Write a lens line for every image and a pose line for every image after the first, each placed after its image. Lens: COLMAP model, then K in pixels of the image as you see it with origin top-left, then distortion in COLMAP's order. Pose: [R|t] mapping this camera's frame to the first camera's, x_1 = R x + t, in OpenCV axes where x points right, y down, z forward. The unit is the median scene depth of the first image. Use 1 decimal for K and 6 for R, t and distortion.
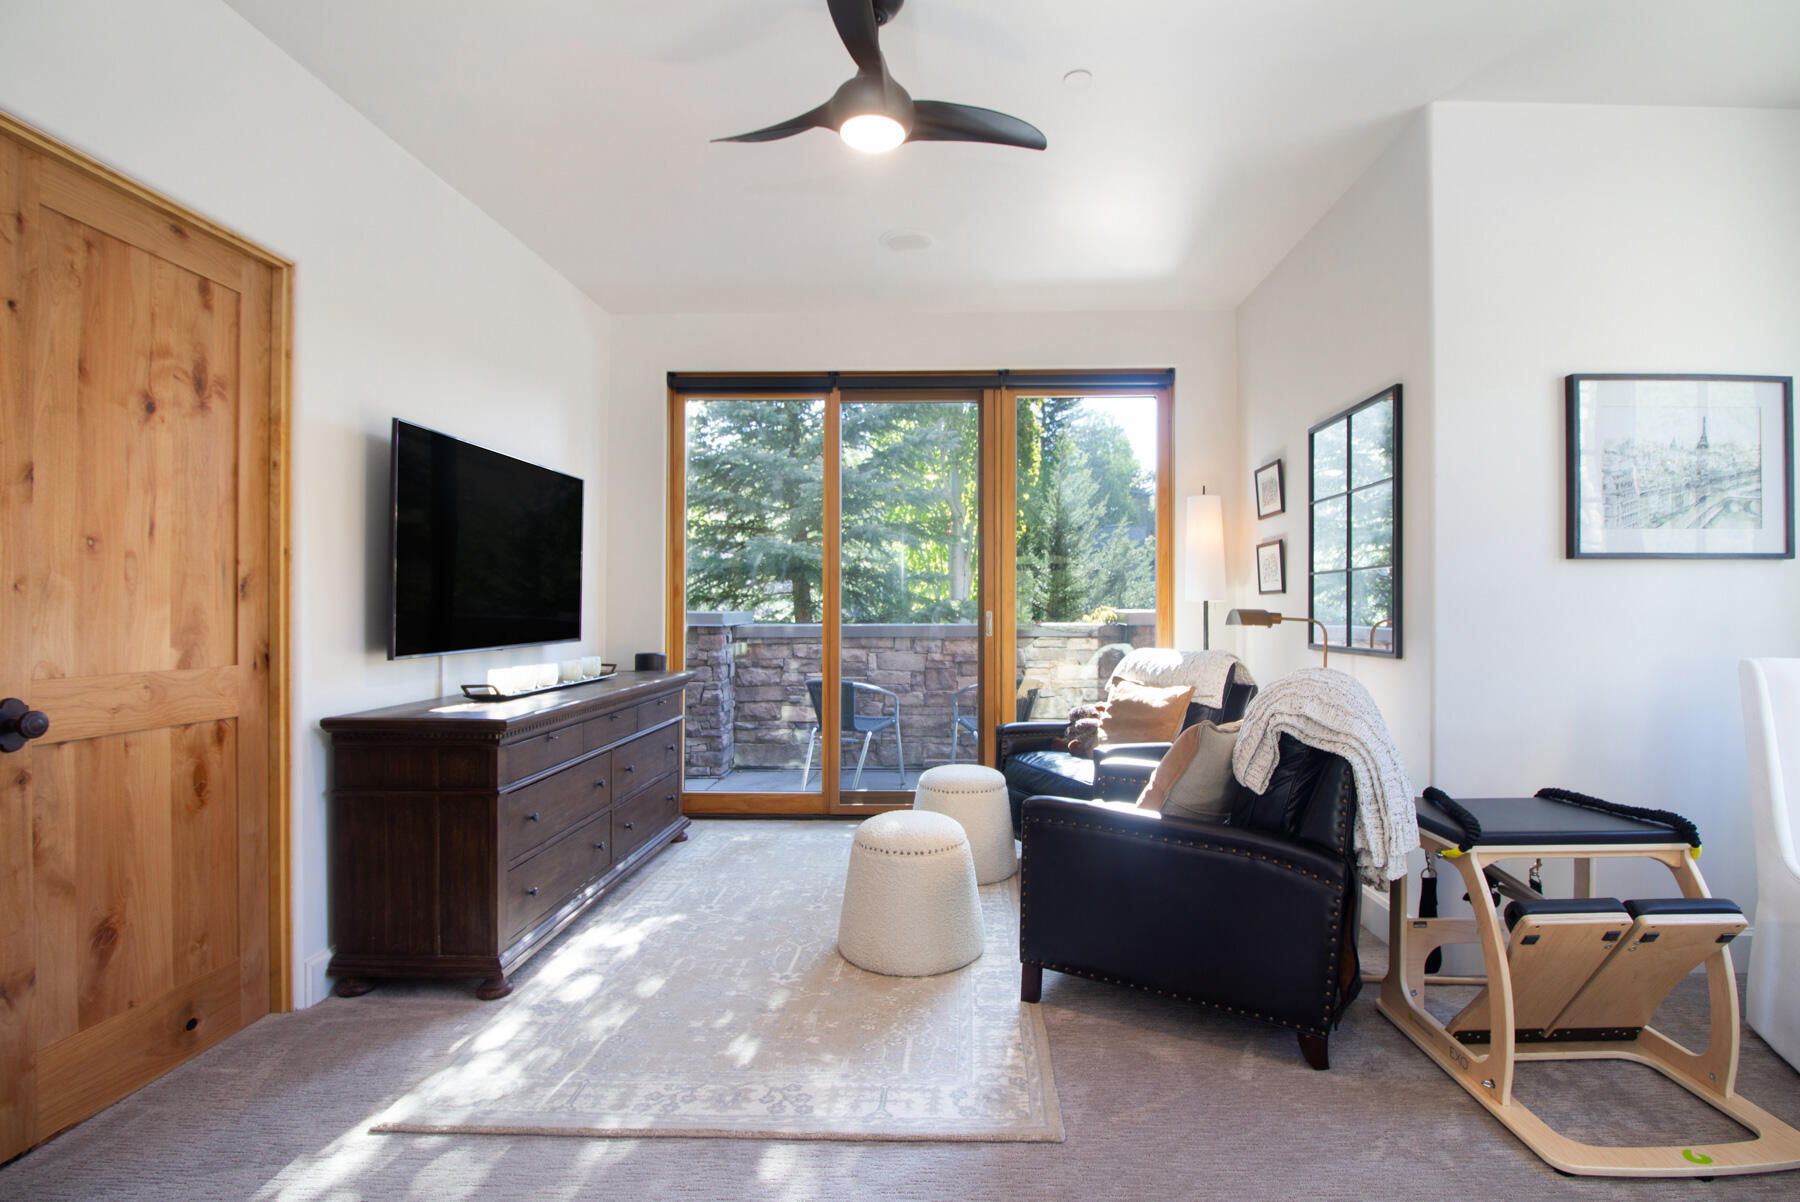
lens RADIAL K [[842.8, 0, 903.0], [0, 842.8, 609.8], [0, 0, 1]] dist [-0.012008, -0.000903]
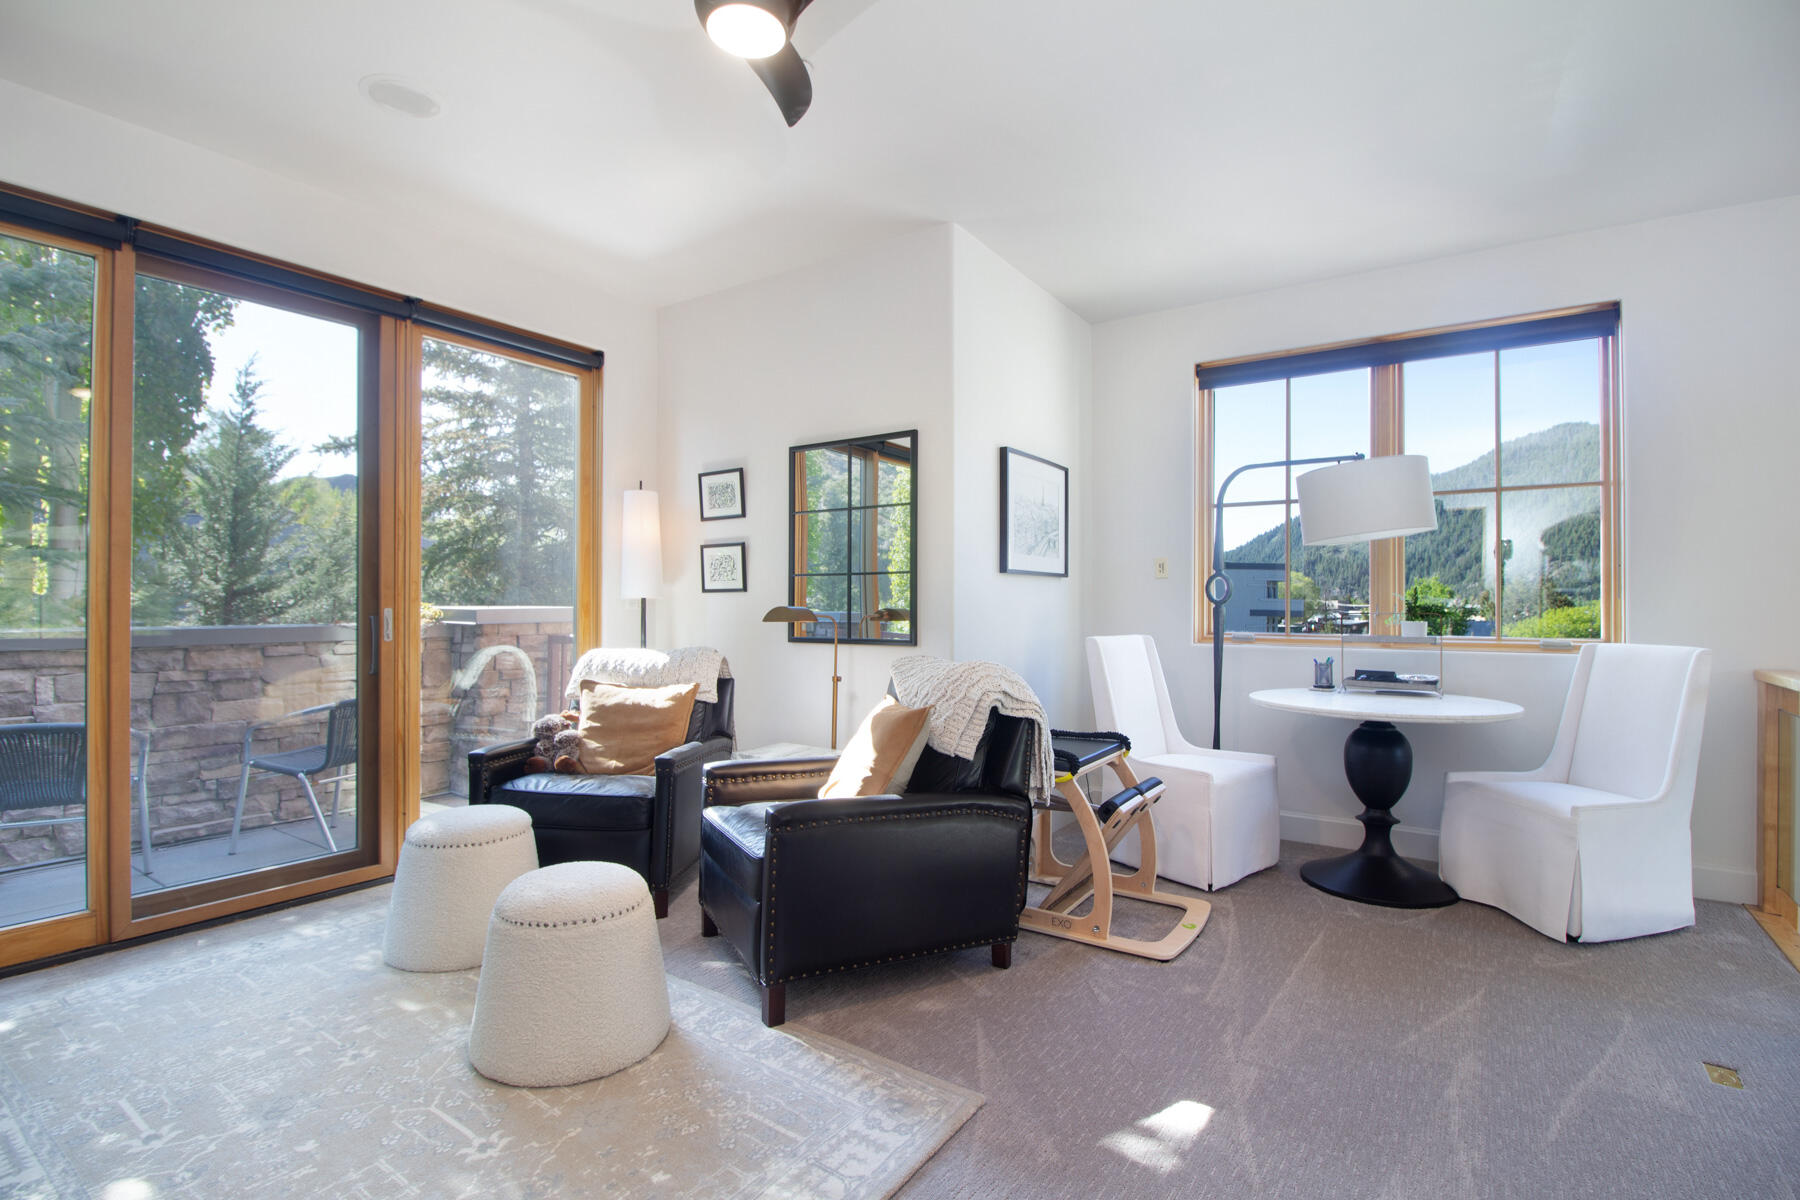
lens RADIAL K [[858.2, 0, 899.1], [0, 858.2, 605.9], [0, 0, 1]] dist [-0.000440, -0.012196]
pose [[0.529498, 0.002856, 0.848307, -0.393521], [-0.002309, 0.999995, -0.001925, -0.000126], [-0.848308, -0.000940, 0.529502, 0.250784]]
